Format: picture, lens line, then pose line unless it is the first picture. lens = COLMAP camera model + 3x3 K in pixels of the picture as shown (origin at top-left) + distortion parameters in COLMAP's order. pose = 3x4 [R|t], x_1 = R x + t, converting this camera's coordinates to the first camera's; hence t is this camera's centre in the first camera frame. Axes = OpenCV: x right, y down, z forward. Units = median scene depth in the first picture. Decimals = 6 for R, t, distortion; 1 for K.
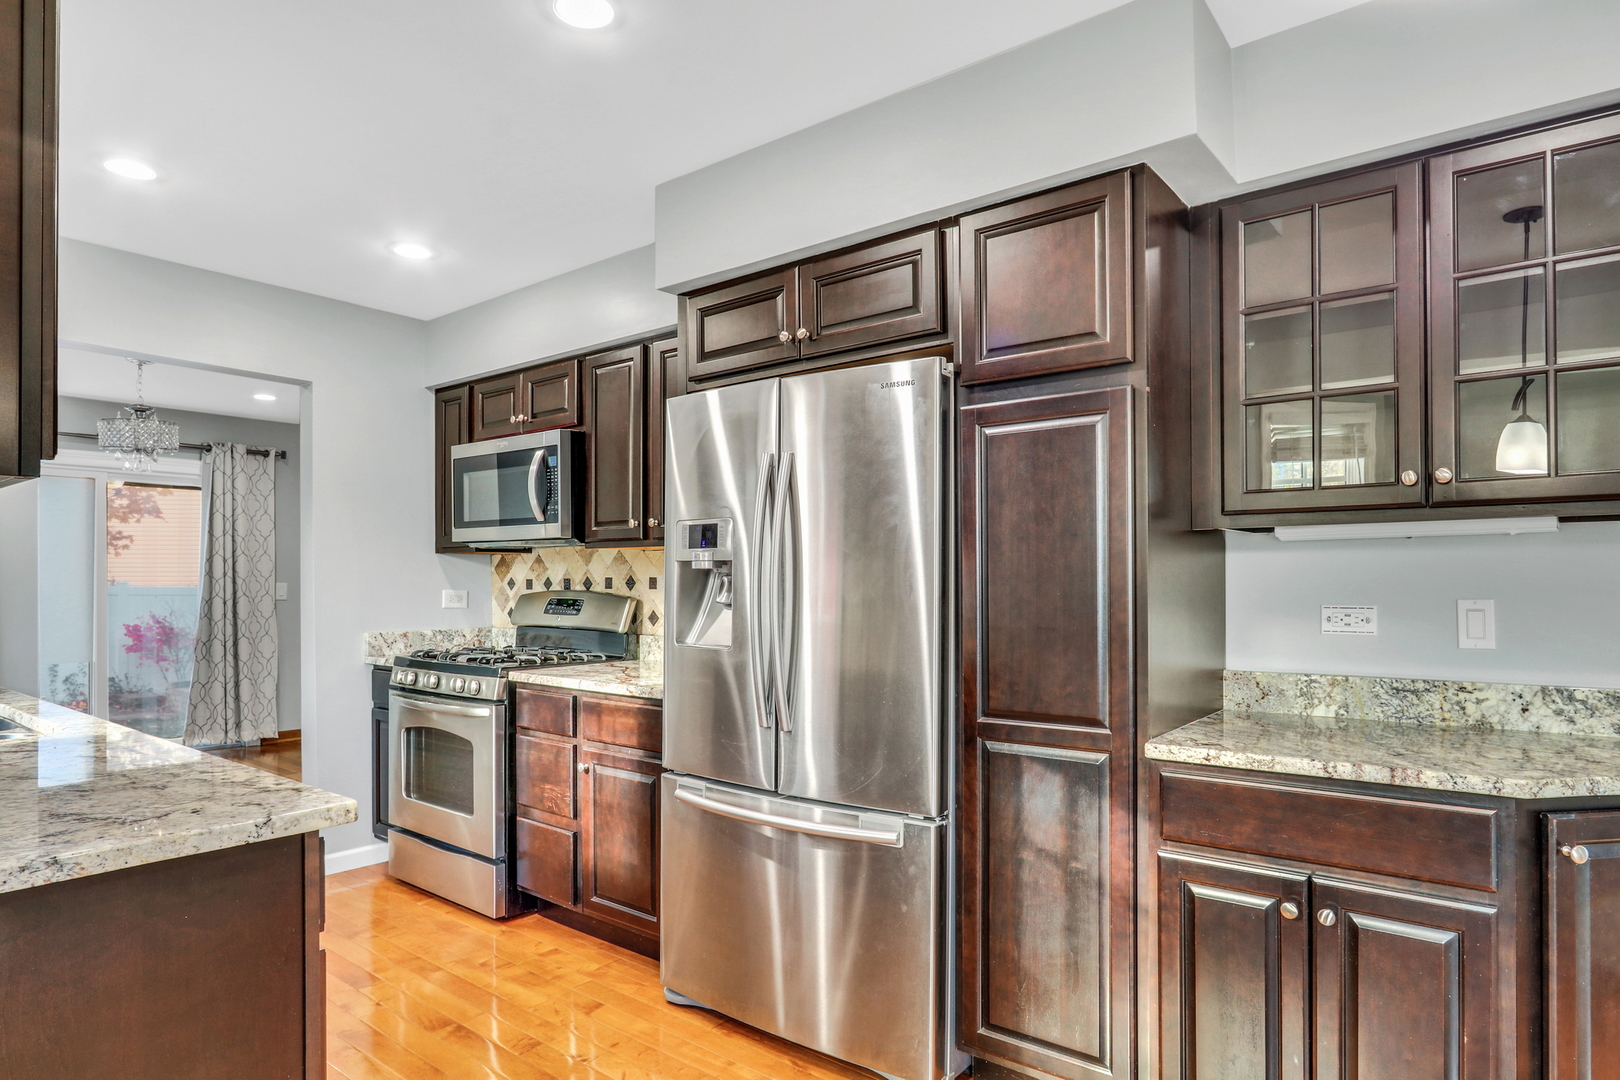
lens RADIAL K [[923.4, 0, 810.0], [0, 923.4, 571.1], [0, 0, 1]] dist [-0.000364, 0.000233]
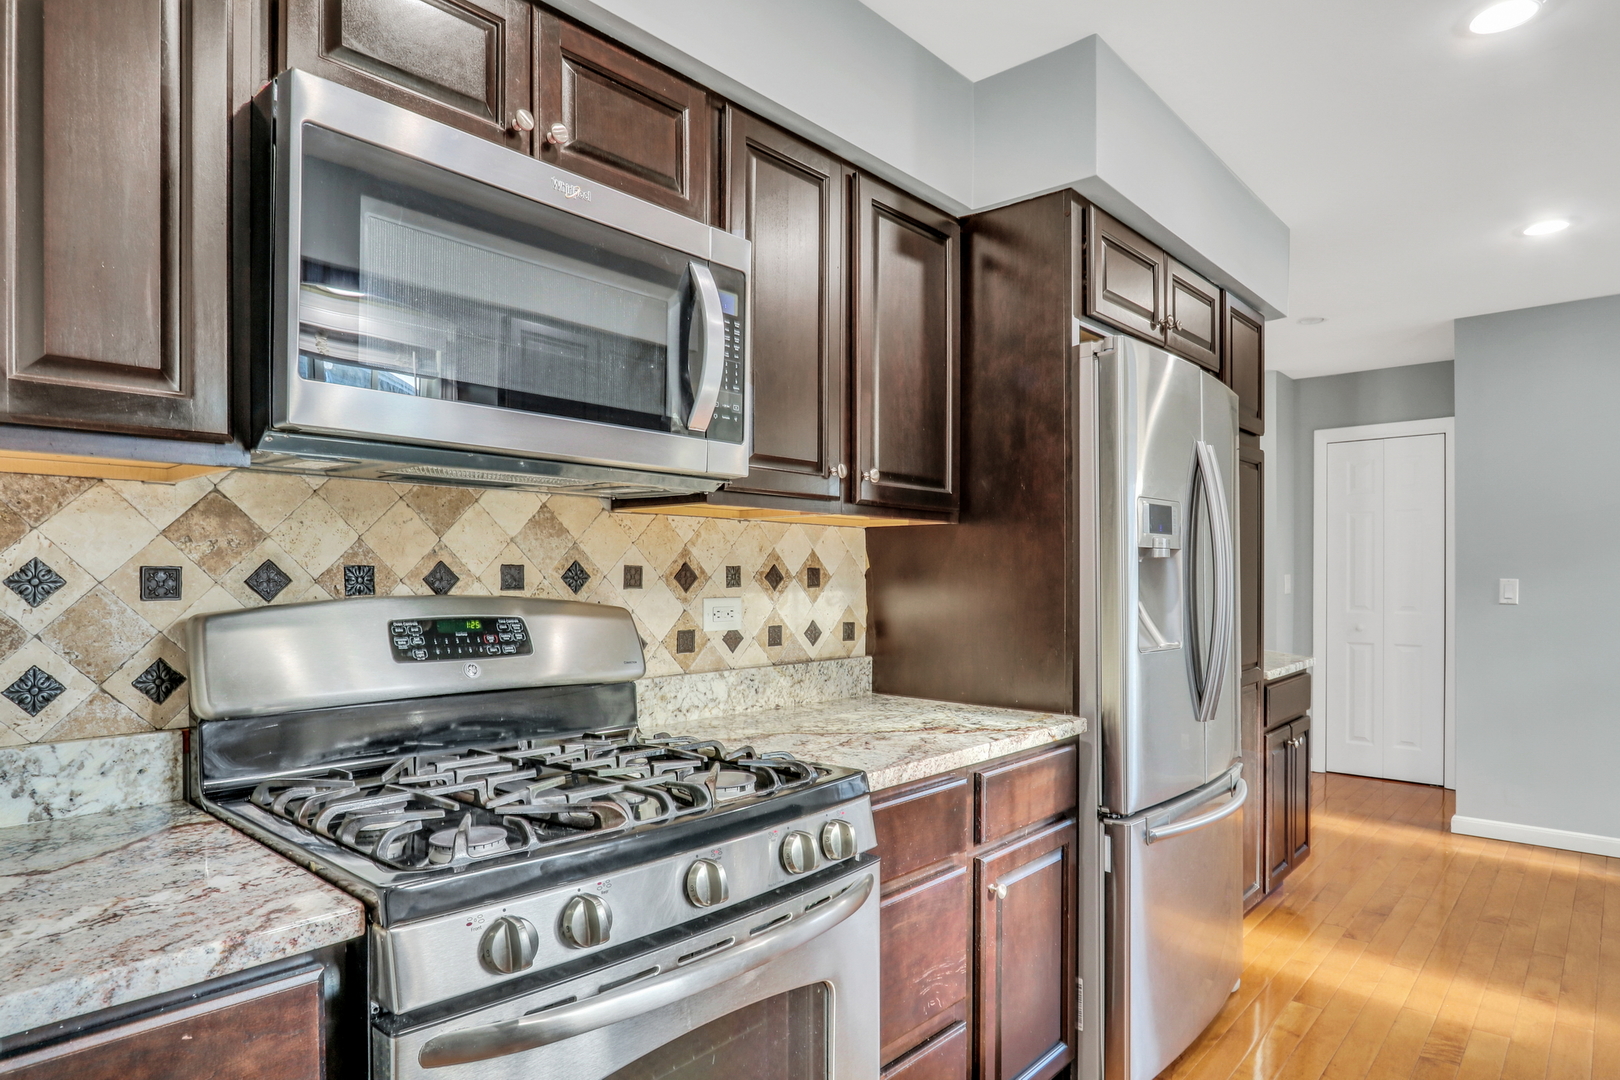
lens RADIAL K [[923.4, 0, 810.0], [0, 923.4, 571.1], [0, 0, 1]] dist [-0.000364, 0.000233]
pose [[0.078139, 0.005612, 0.996927, -2.449338], [-0.009148, 0.999946, -0.004912, 0.042405], [-0.996901, -0.008736, 0.078186, 3.109259]]
